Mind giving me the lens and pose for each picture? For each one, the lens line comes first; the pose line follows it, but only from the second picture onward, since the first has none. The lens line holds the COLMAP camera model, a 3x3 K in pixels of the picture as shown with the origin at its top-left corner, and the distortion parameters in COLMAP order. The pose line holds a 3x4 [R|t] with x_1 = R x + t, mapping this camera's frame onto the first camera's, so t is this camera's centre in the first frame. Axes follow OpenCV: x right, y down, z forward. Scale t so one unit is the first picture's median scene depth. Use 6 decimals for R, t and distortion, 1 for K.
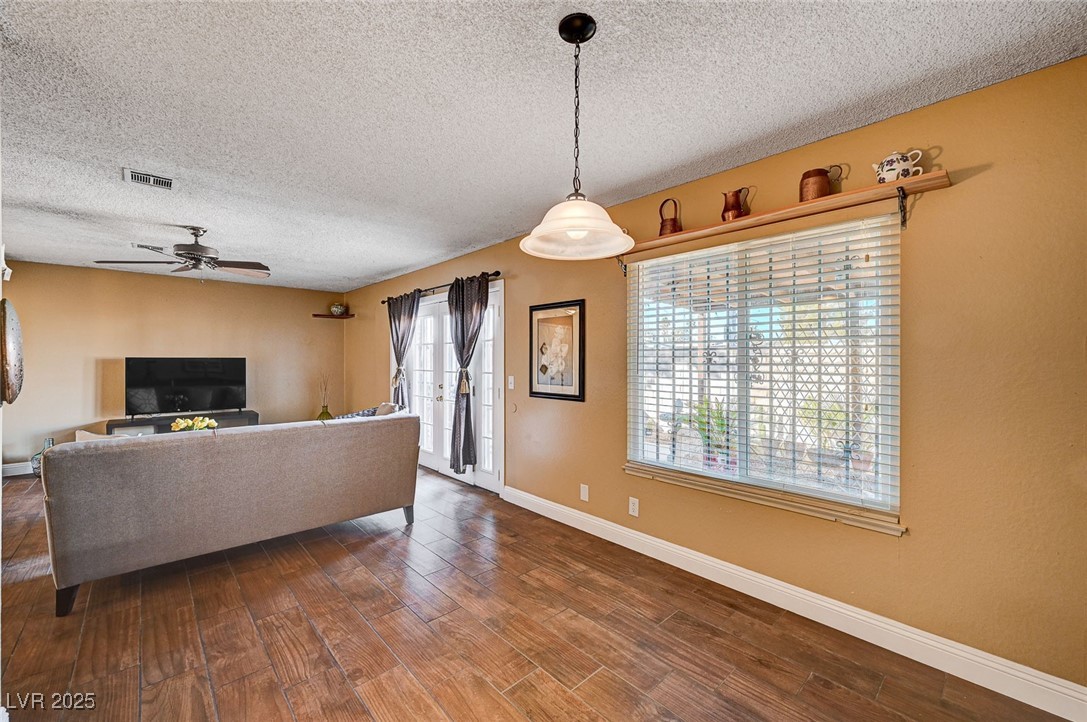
lens RADIAL K [[433.1, 0, 545.2], [0, 433.1, 357.9], [0, 0, 1]] dist [0.000050, 0.000152]
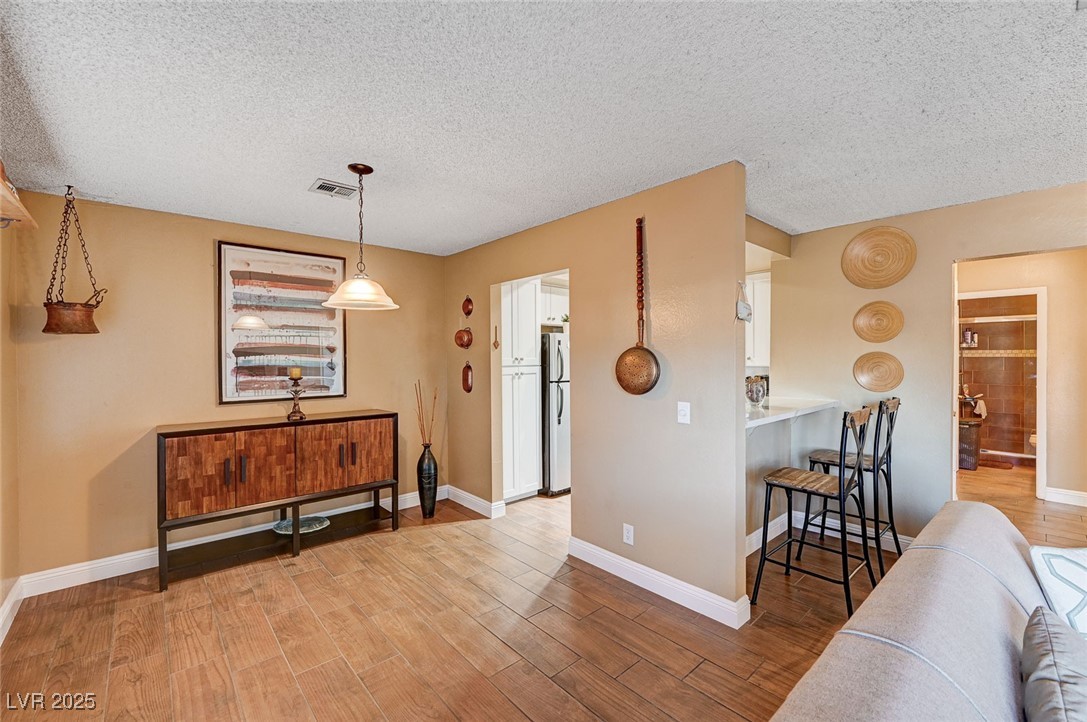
lens RADIAL K [[454.0, 0, 546.5], [0, 454.0, 360.6], [0, 0, 1]] dist [-0.001653, -0.000364]
pose [[-0.999843, 0.006045, 0.016658, -0.272576], [0.006109, 0.999974, 0.003783, -0.025492], [-0.016634, 0.003885, -0.999854, 1.146917]]
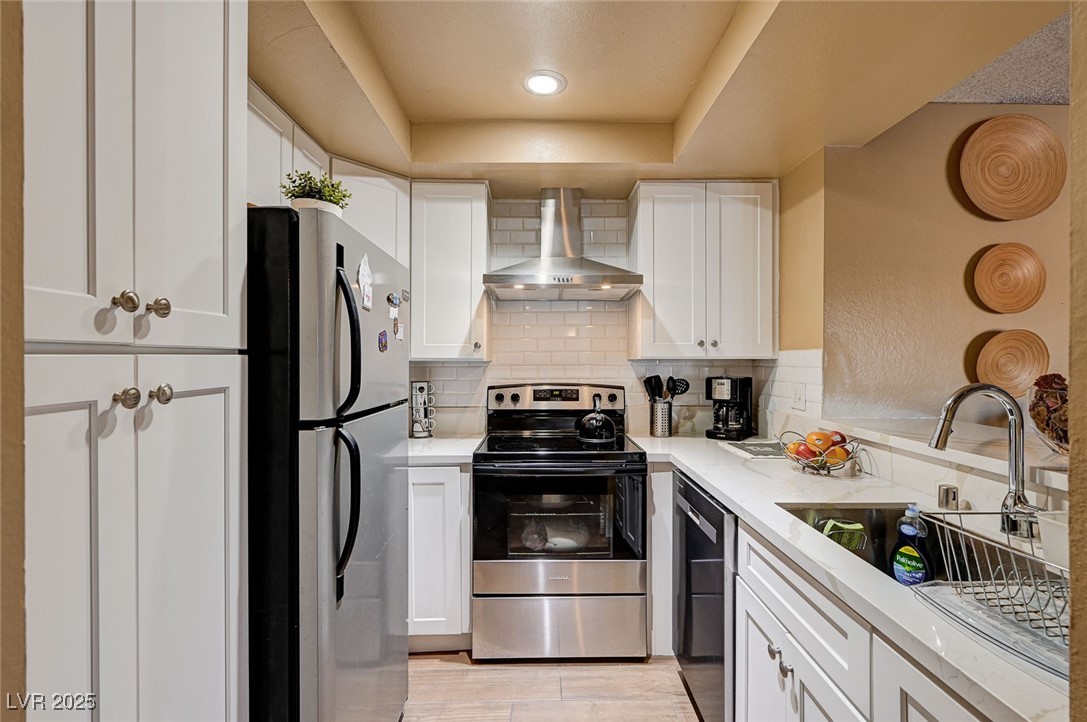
lens RADIAL K [[482.7, 0, 547.7], [0, 482.7, 363.5], [0, 0, 1]] dist [0.000422, 0.000286]
pose [[-0.674272, 0.005942, -0.738459, -0.133414], [0.001863, 0.999978, 0.006345, 0.000344], [0.738481, 0.002902, -0.674268, 0.132729]]
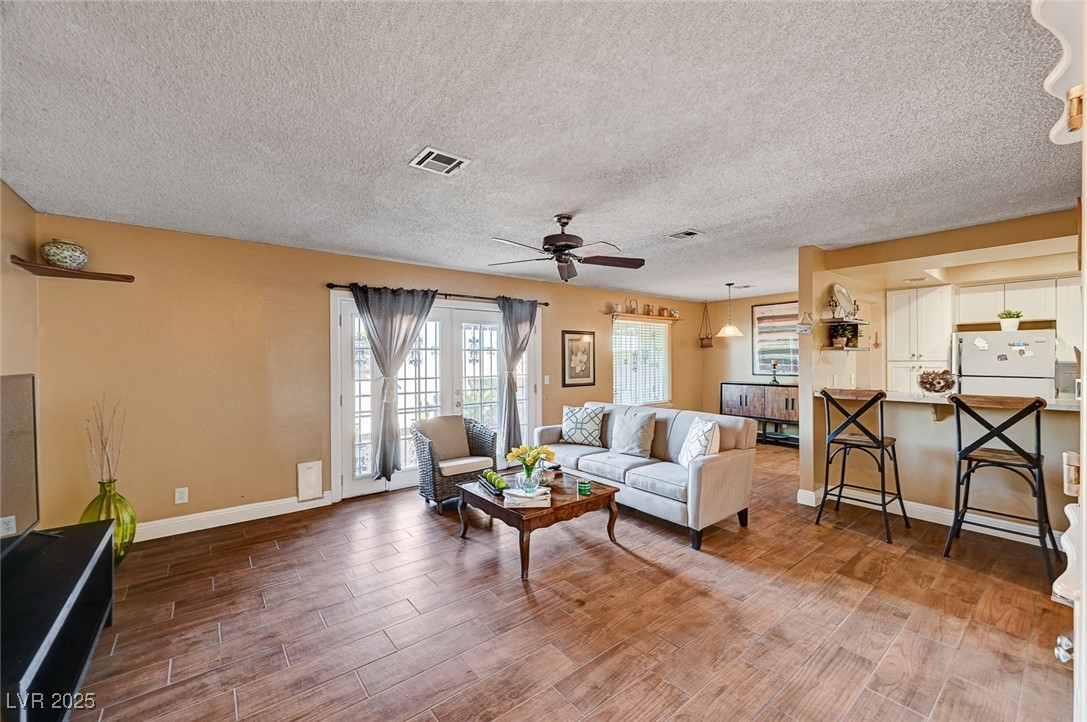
lens RADIAL K [[431.9, 0, 548.6], [0, 431.9, 358.8], [0, 0, 1]] dist [0.000319, 0.000346]
pose [[0.069983, -0.001270, 0.997547, -1.822836], [0.003367, 0.999994, 0.001037, -0.019331], [-0.997542, 0.003286, 0.069987, 1.062887]]
